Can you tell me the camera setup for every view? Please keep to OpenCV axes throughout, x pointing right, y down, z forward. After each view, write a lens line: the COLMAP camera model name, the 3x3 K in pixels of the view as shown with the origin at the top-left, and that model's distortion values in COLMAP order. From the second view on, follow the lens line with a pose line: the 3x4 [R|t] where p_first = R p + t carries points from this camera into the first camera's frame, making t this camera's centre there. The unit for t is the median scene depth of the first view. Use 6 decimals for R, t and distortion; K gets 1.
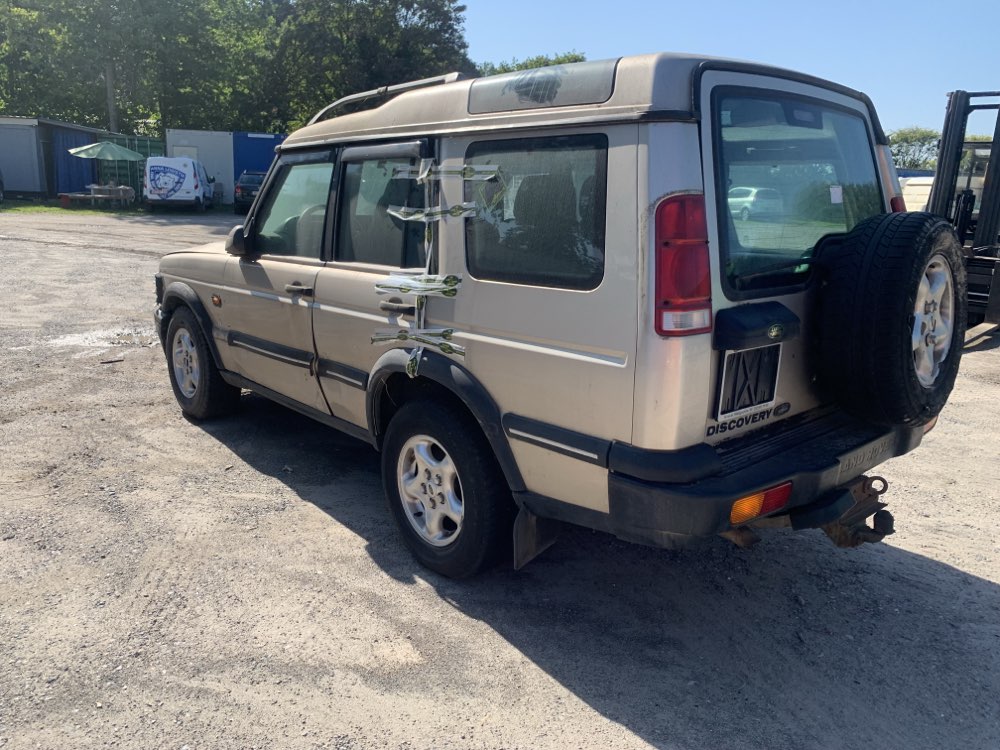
lens RADIAL K [[761.4, 0, 474.4], [0, 761.4, 372.1], [0, 0, 1]] dist [0.035851, -0.072960]
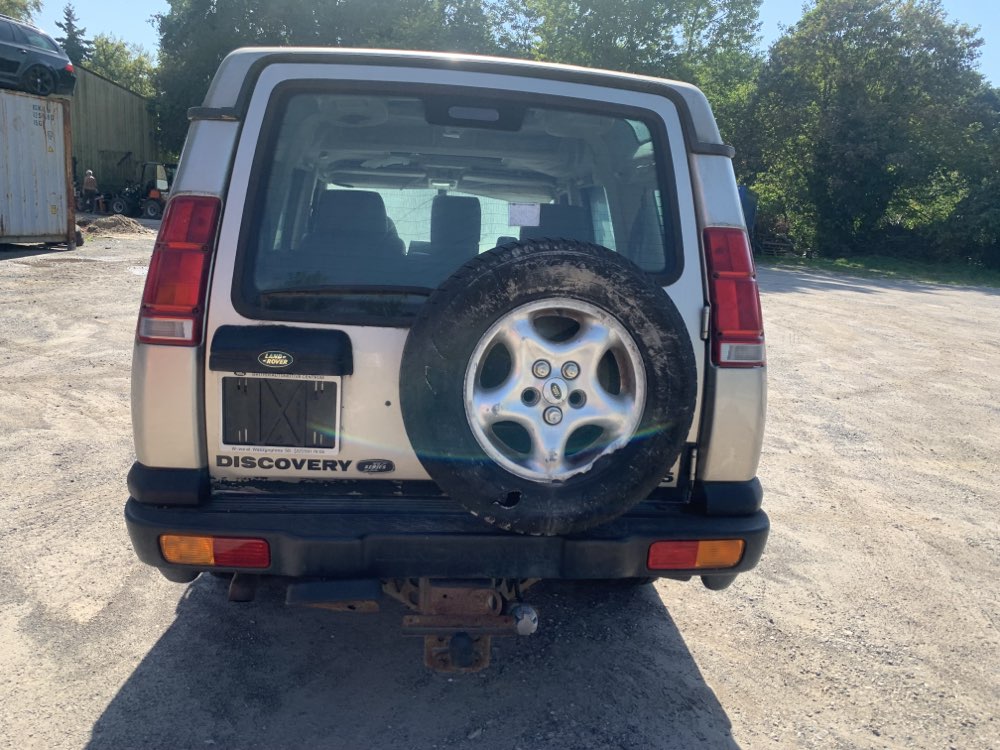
lens RADIAL K [[753.8, 0, 500.0], [0, 753.8, 375.0], [0, 0, 1]] dist [0.036050, -0.038600]
pose [[0.811502, 0.144805, -0.566124, 0.874872], [-0.179305, 0.983779, -0.005387, -0.062067], [0.556160, 0.105880, 0.824303, 0.360380]]
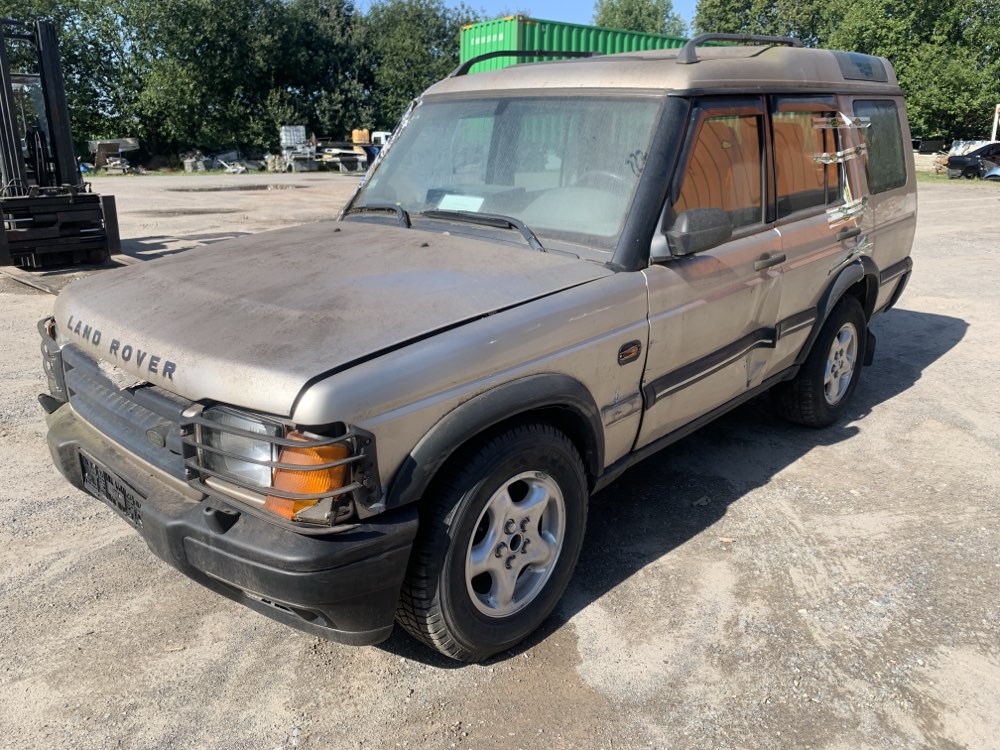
lens RADIAL K [[779.3, 0, 502.8], [0, 779.3, 371.2], [0, 0, 1]] dist [0.005843, 0.001591]
pose [[-0.115498, -0.319719, 0.940447, -1.379099], [0.241795, 0.909254, 0.338809, -0.472984], [-0.963429, 0.266527, -0.027710, 1.730081]]
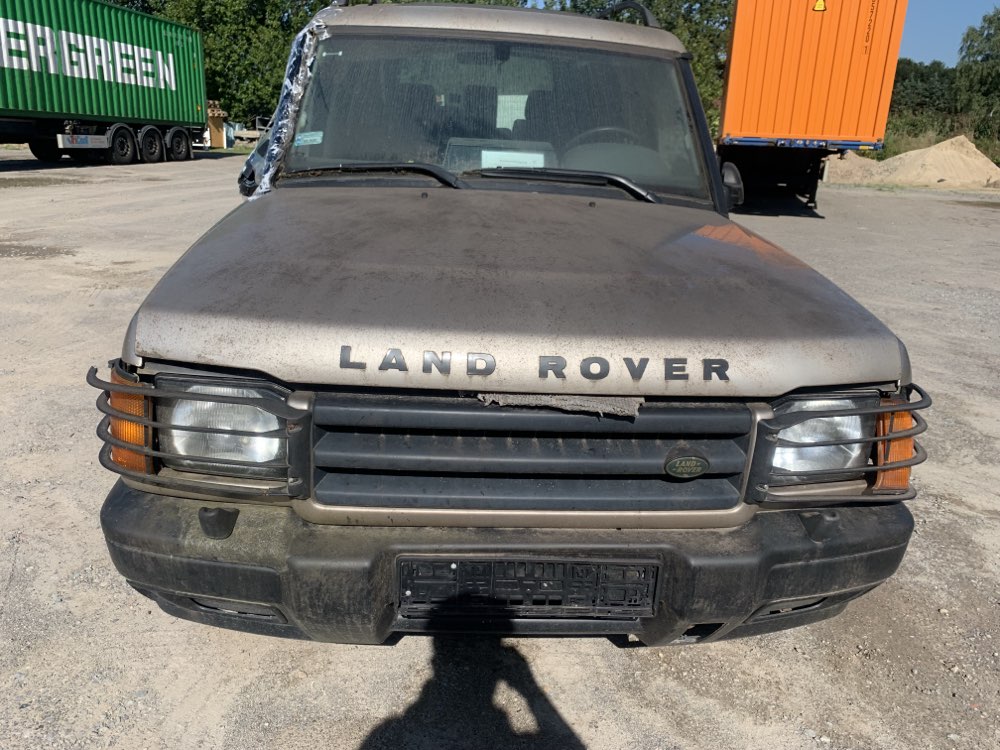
lens RADIAL K [[764.1, 0, 503.4], [0, 764.1, 370.7], [0, 0, 1]] dist [0.037473, -0.045145]
pose [[-0.814040, -0.239883, 0.528957, -0.830295], [0.073700, 0.860700, 0.503750, -0.584199], [-0.576114, 0.449056, -0.682965, 2.456619]]
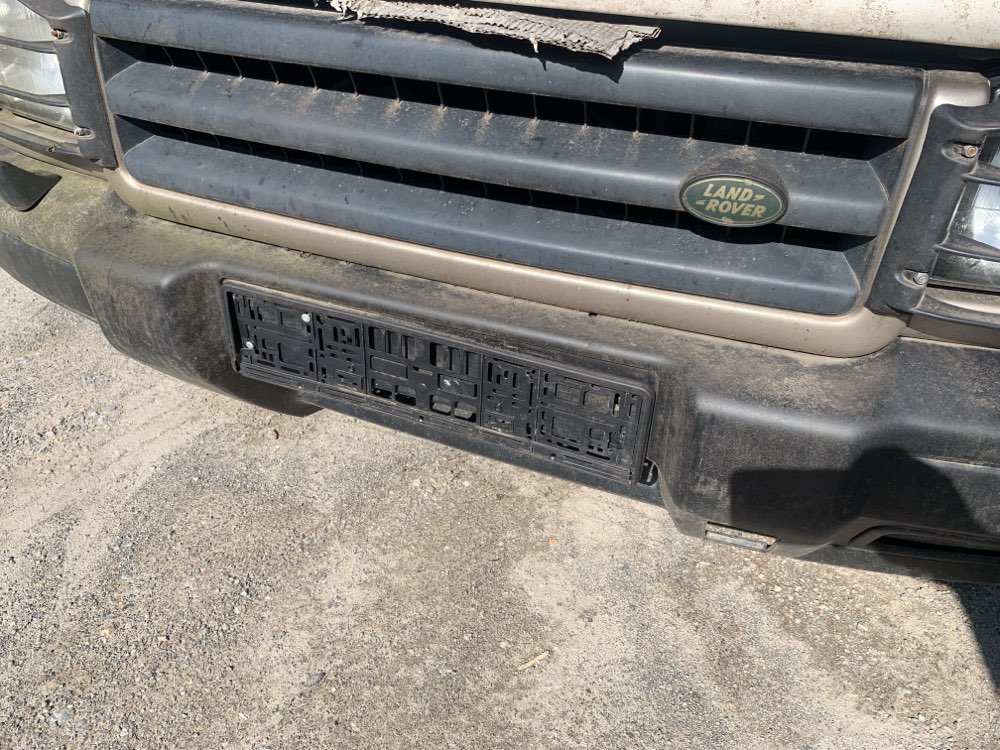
lens RADIAL K [[764.1, 0, 503.4], [0, 764.1, 370.7], [0, 0, 1]] dist [0.037473, -0.045145]
pose [[-0.483154, -0.508422, 0.712790, -0.832768], [0.173513, 0.742368, 0.647134, -0.374118], [-0.858170, 0.436344, -0.270460, 2.194356]]
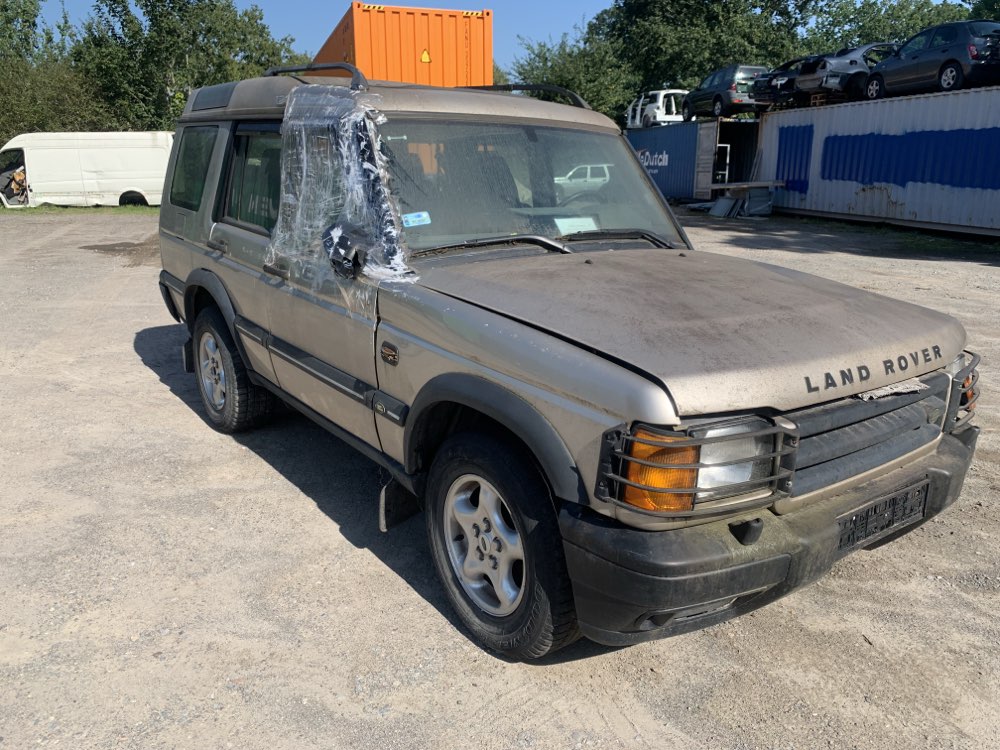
lens RADIAL K [[764.1, 0, 503.4], [0, 764.1, 370.7], [0, 0, 1]] dist [0.037473, -0.045145]
pose [[-0.998302, -0.049763, 0.030286, -0.210551], [-0.028830, 0.873803, 0.485425, -0.690414], [-0.050620, 0.483727, -0.873754, 2.792987]]
